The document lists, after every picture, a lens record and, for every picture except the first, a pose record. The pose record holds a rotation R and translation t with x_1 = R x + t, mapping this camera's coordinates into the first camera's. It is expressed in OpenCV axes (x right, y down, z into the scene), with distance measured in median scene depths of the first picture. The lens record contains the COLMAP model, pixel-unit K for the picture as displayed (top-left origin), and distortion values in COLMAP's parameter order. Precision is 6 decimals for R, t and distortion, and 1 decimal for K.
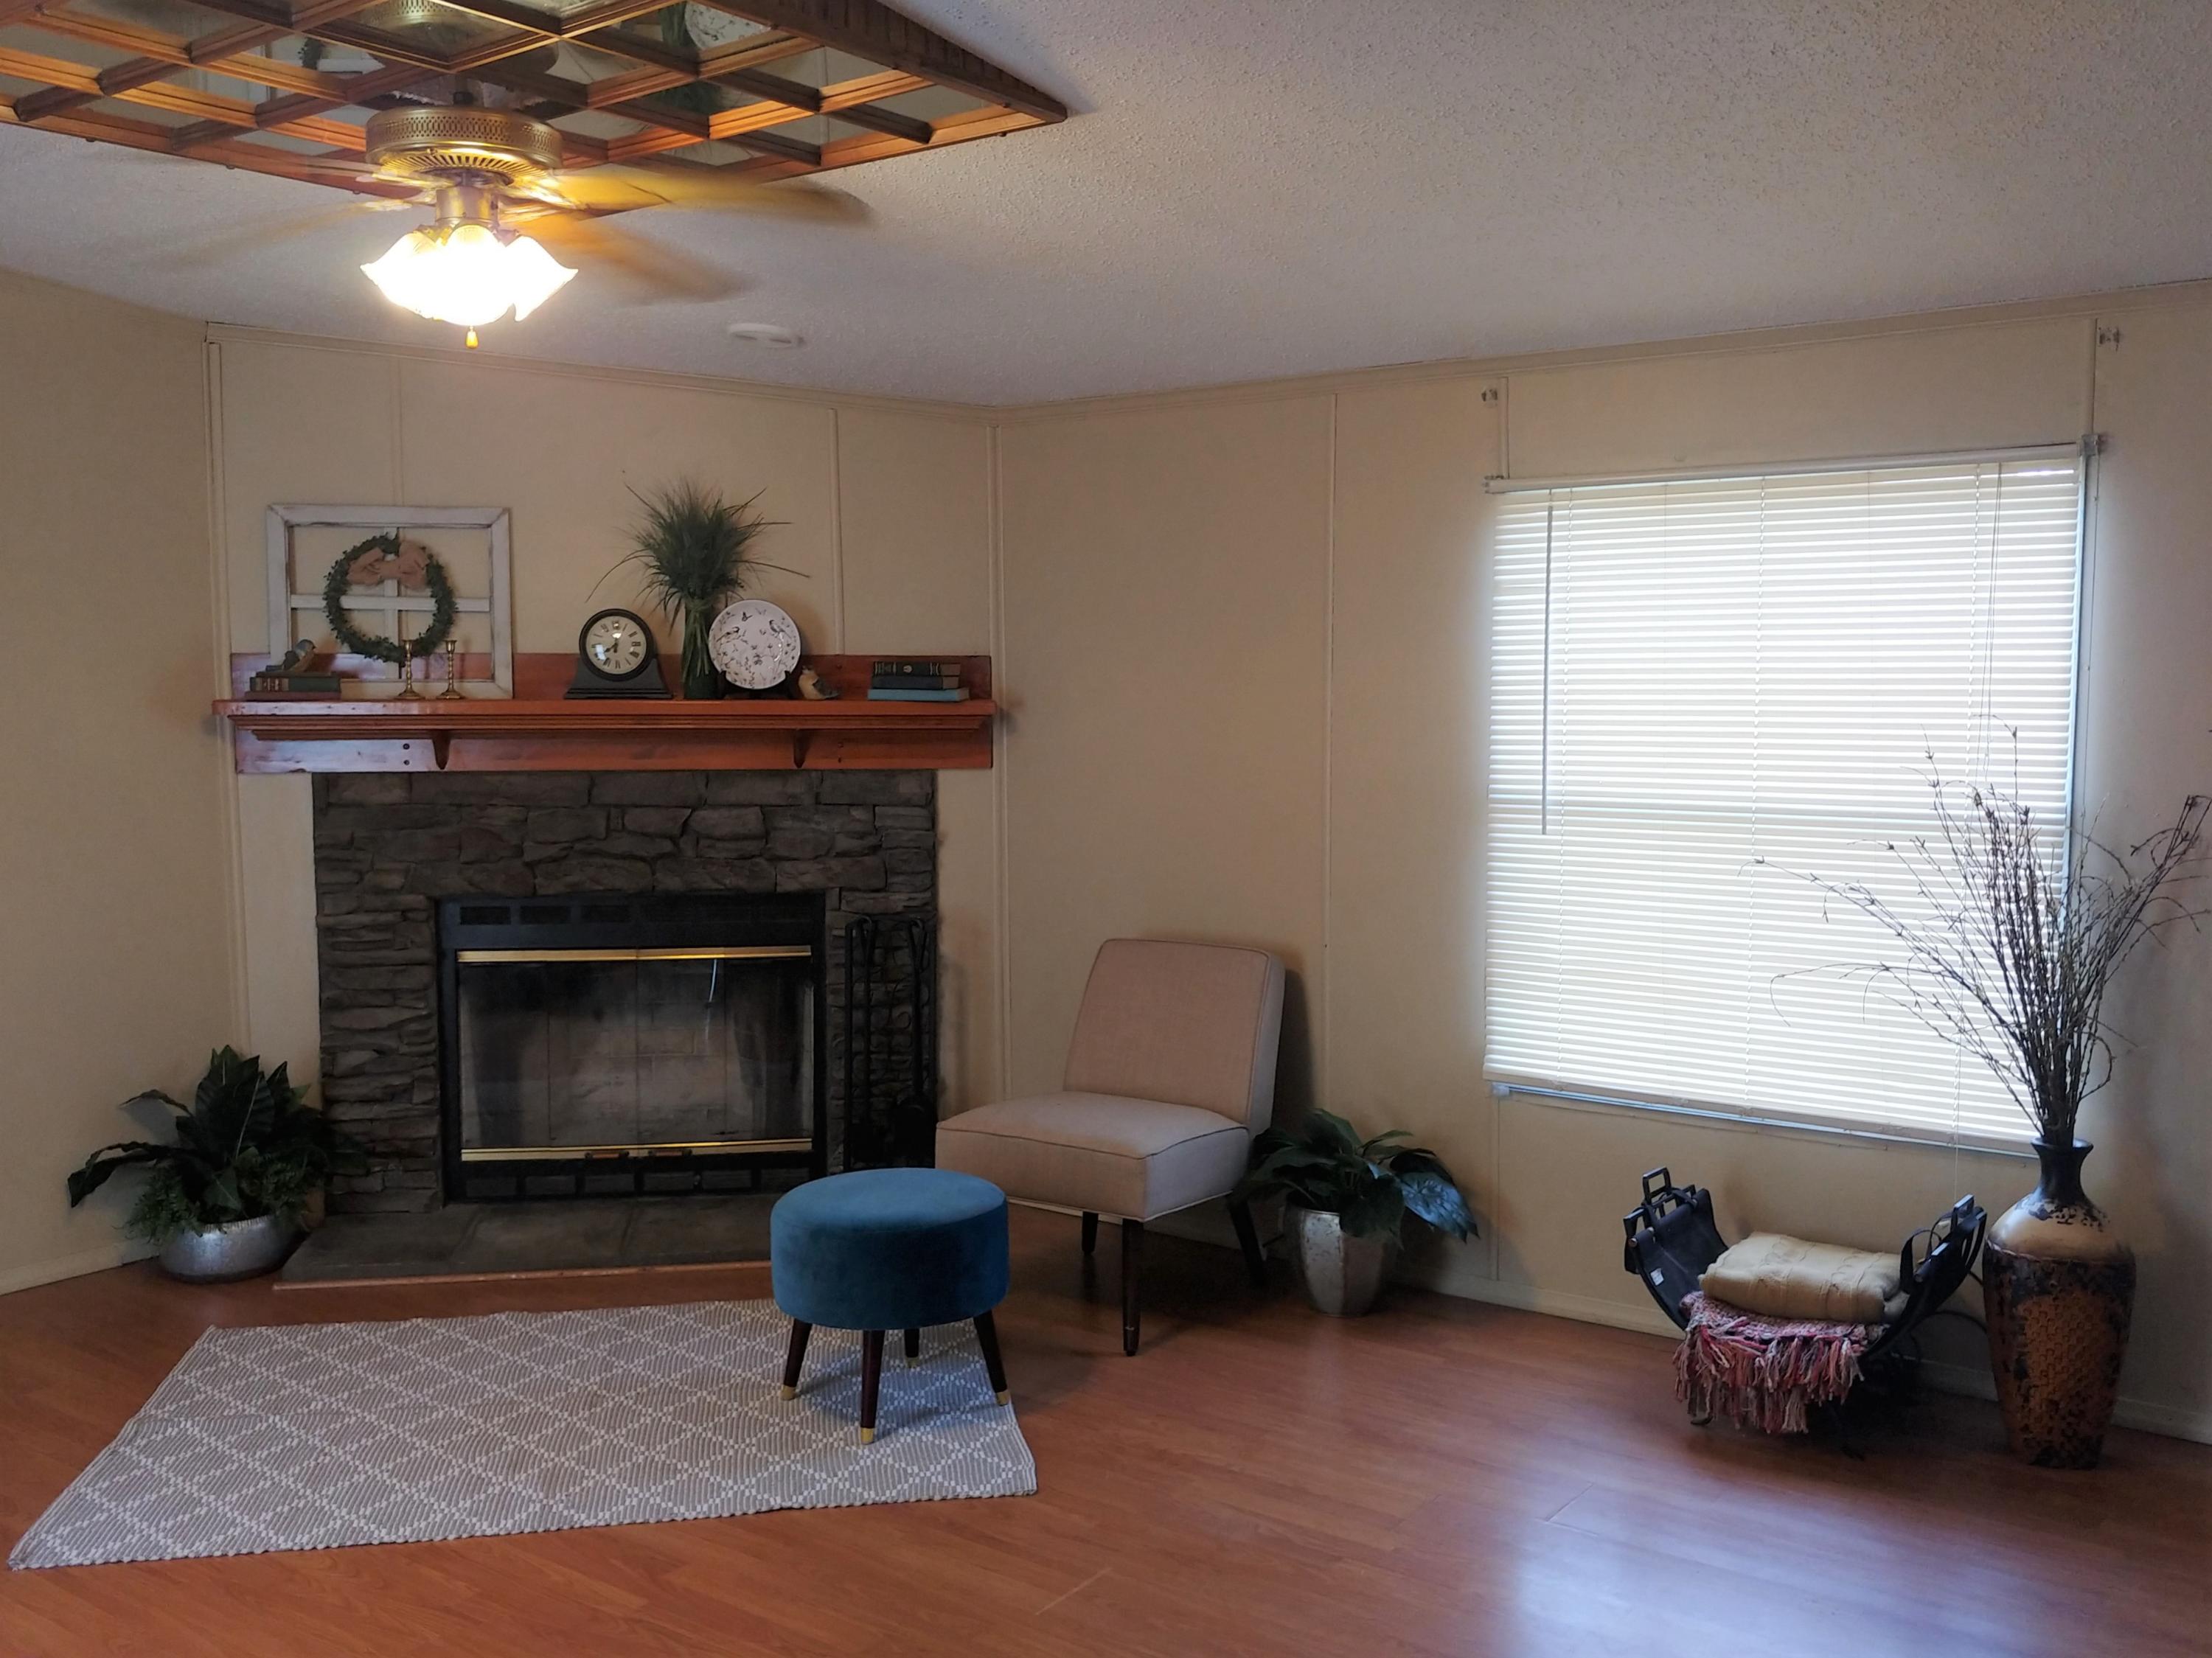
lens RADIAL K [[1891.2, 0, 1014.6], [0, 1891.2, 831.6], [0, 0, 1]] dist [0.078861, -0.219700]
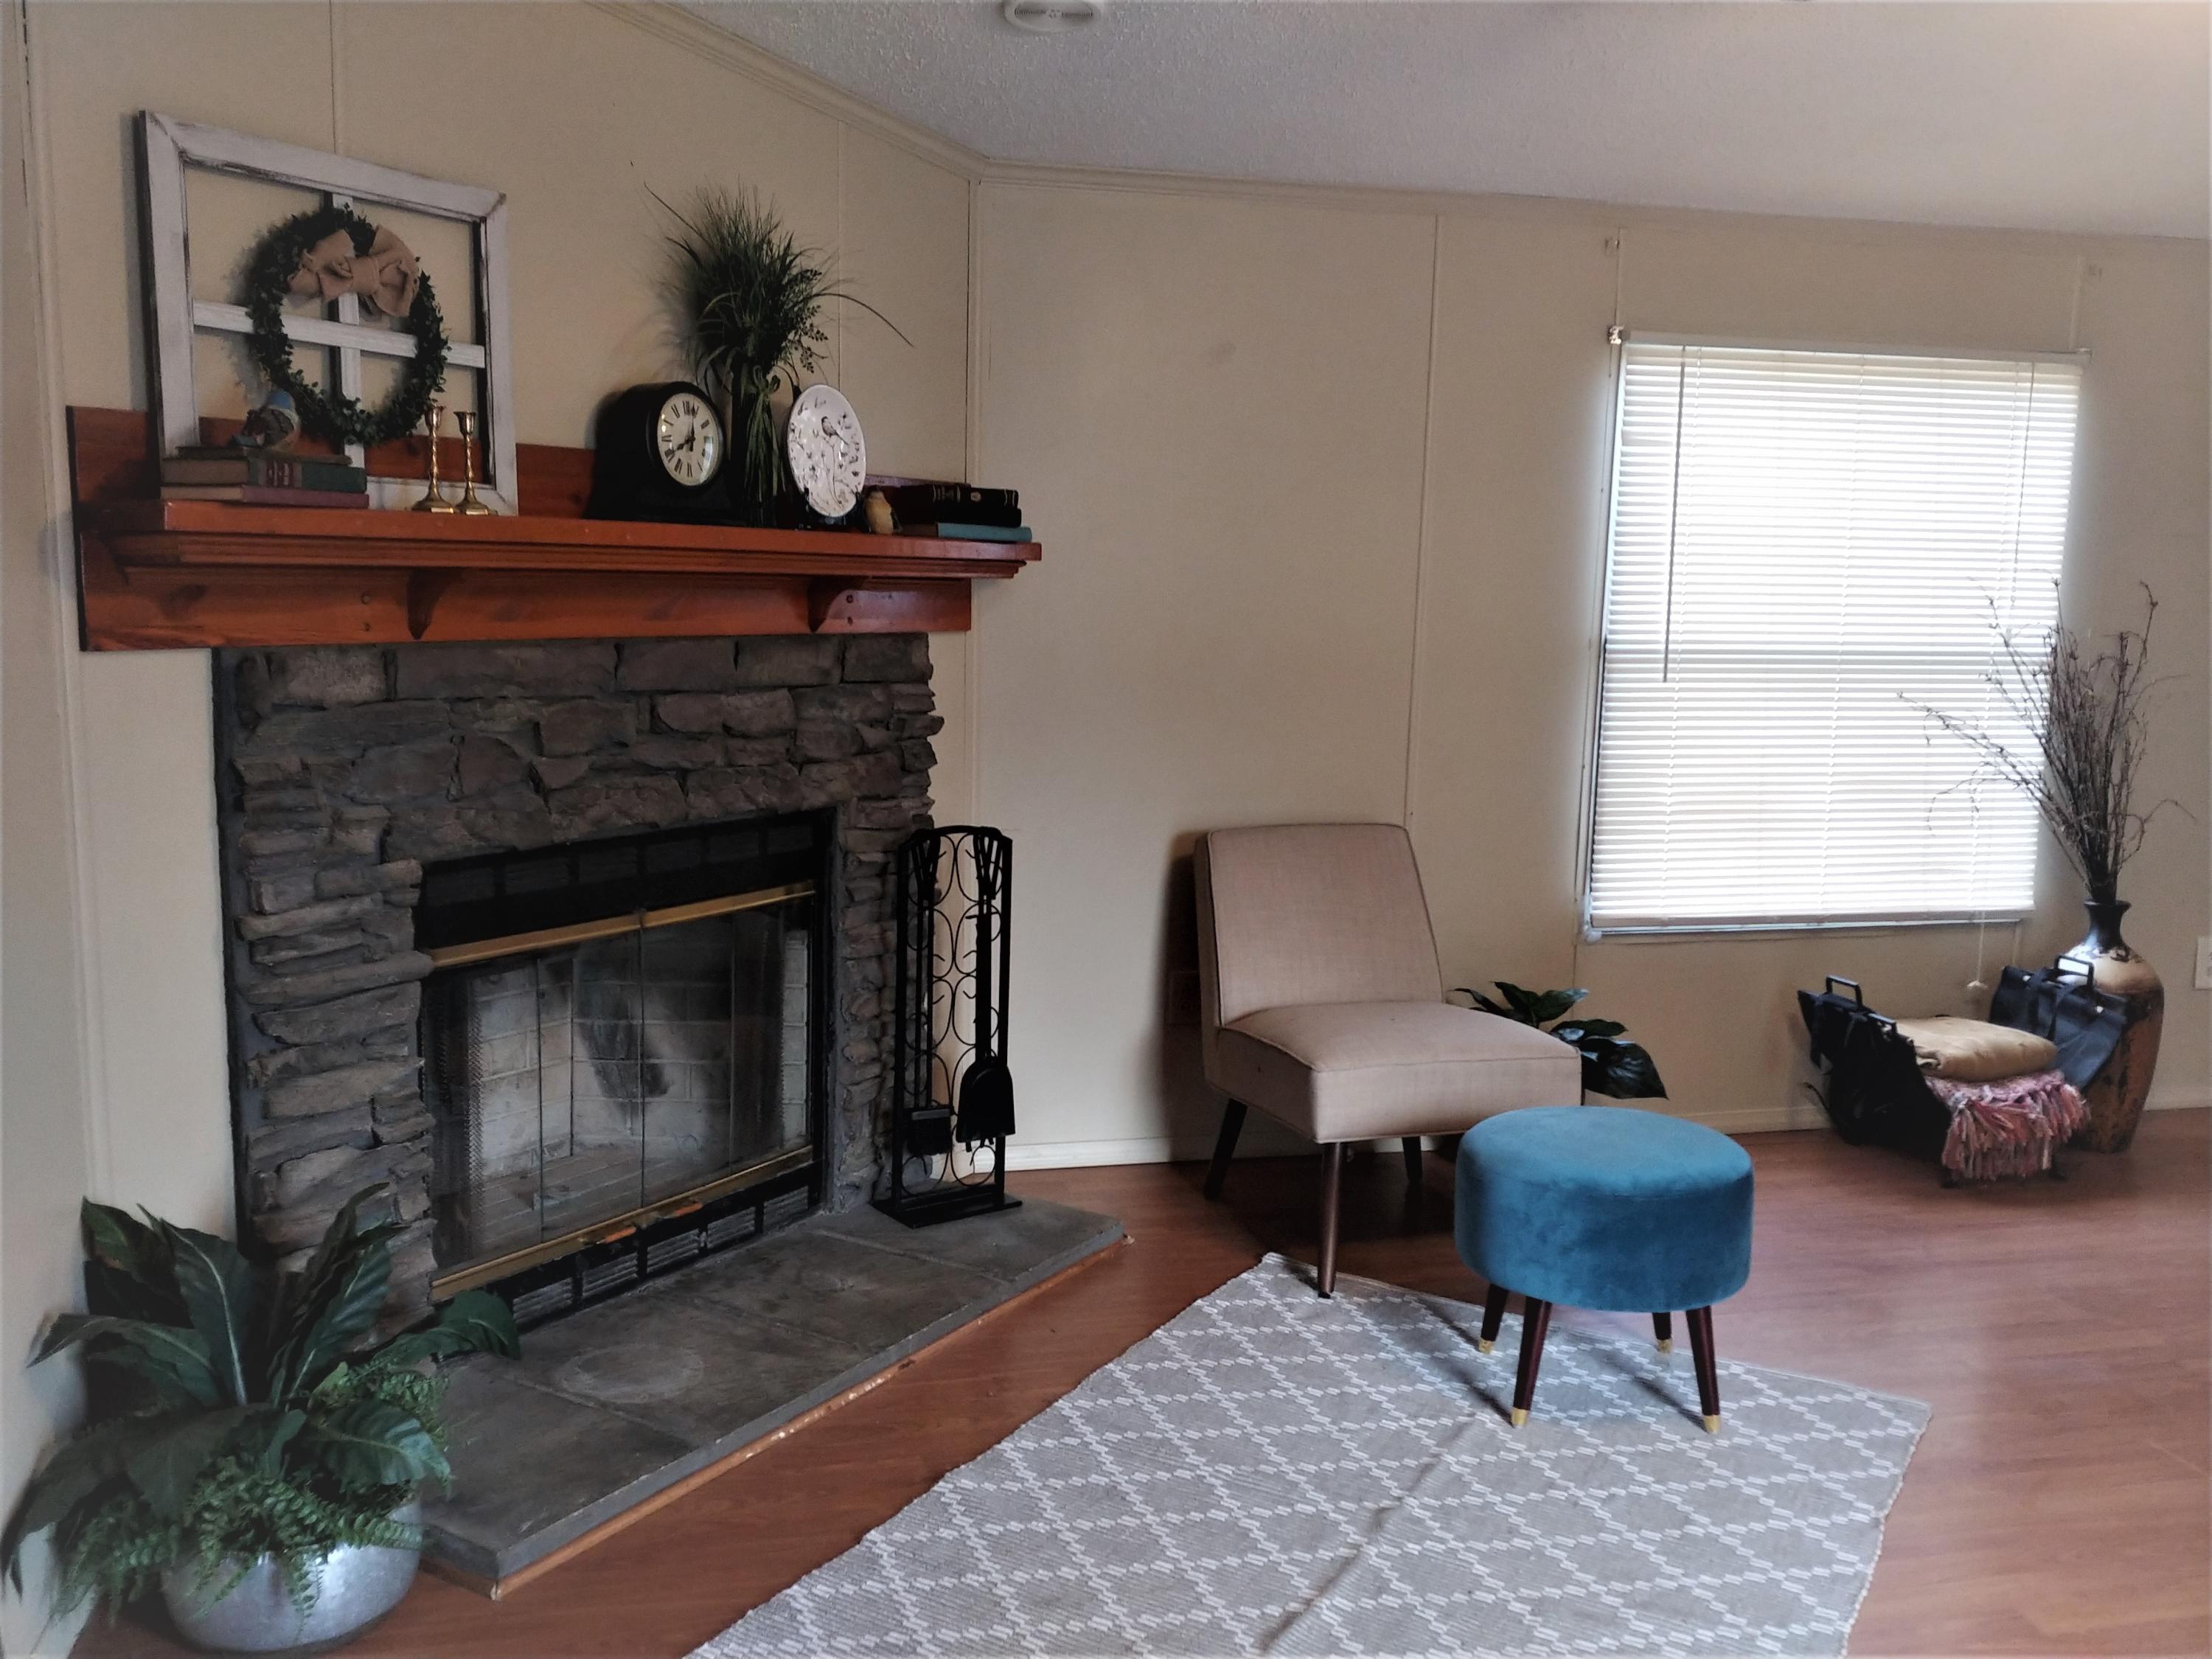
lens RADIAL K [[1891.4, 0, 1014.6], [0, 1891.4, 832.1], [0, 0, 1]] dist [0.078861, -0.219700]
pose [[0.656788, -0.088145, 0.748905, -0.620163], [0.041795, 0.995873, 0.080559, -0.013450], [-0.752916, -0.021610, 0.657762, 0.488283]]
